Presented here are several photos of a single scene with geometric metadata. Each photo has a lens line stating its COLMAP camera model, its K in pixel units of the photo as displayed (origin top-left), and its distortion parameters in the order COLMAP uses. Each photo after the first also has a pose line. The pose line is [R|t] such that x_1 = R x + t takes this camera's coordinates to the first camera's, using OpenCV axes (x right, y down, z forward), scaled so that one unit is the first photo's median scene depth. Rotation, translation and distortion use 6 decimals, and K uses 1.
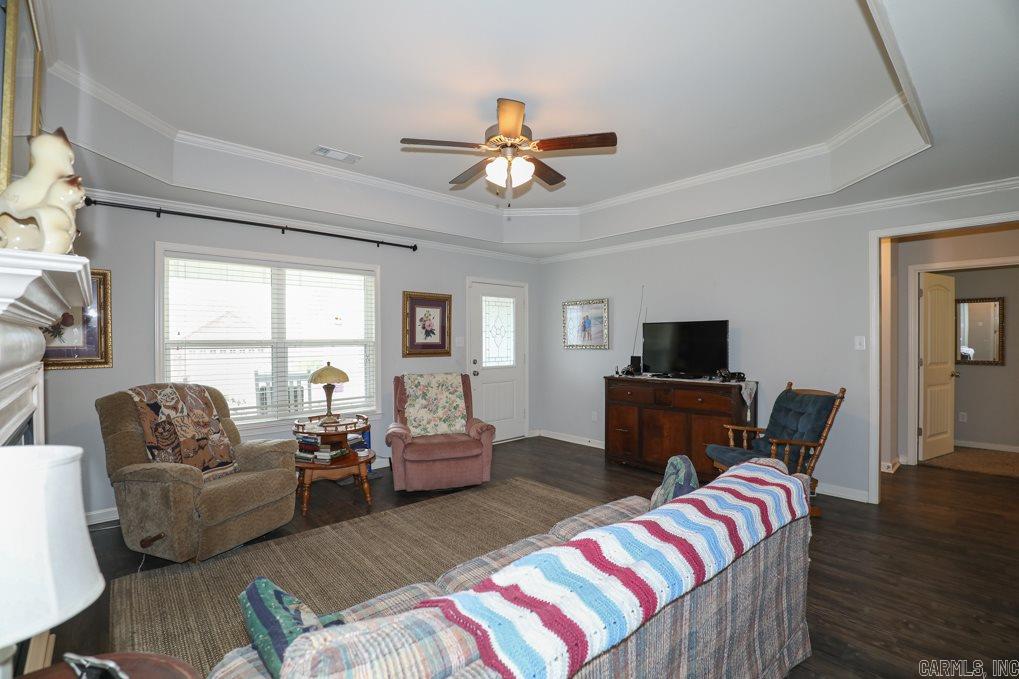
lens RADIAL K [[467.4, 0, 517.1], [0, 467.4, 341.1], [0, 0, 1]] dist [-0.027730, 0.000514]
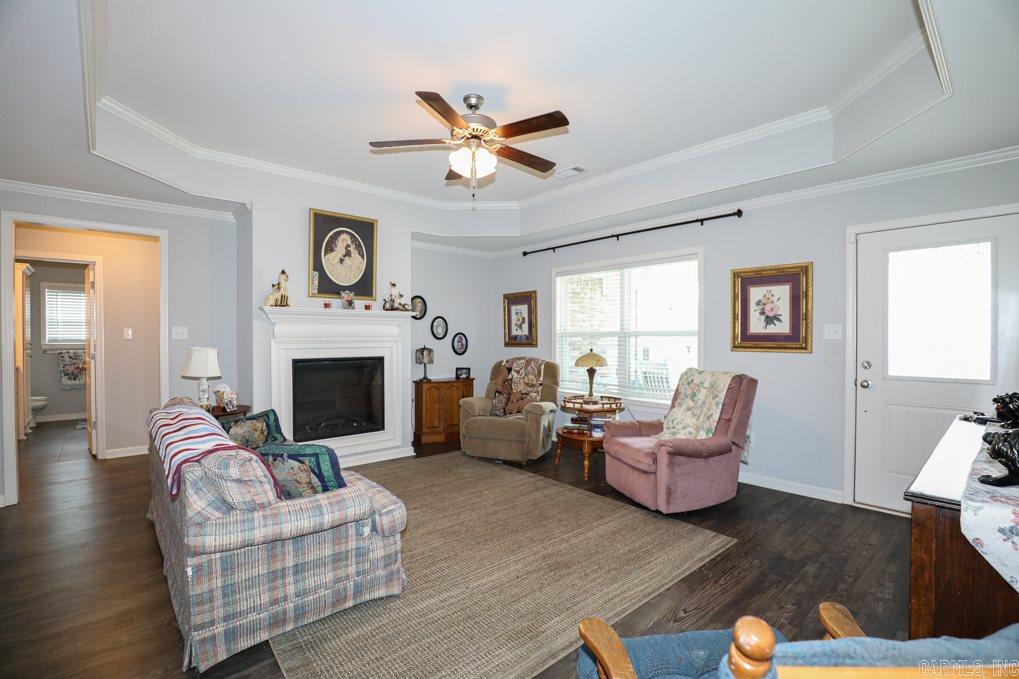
lens RADIAL K [[467.4, 0, 517.1], [0, 467.4, 341.1], [0, 0, 1]] dist [-0.027730, 0.000514]
pose [[-0.013406, 0.021172, -0.999686, 0.574453], [0.004999, 0.999765, 0.021106, -0.001136], [0.999898, -0.004715, -0.013509, 0.626123]]
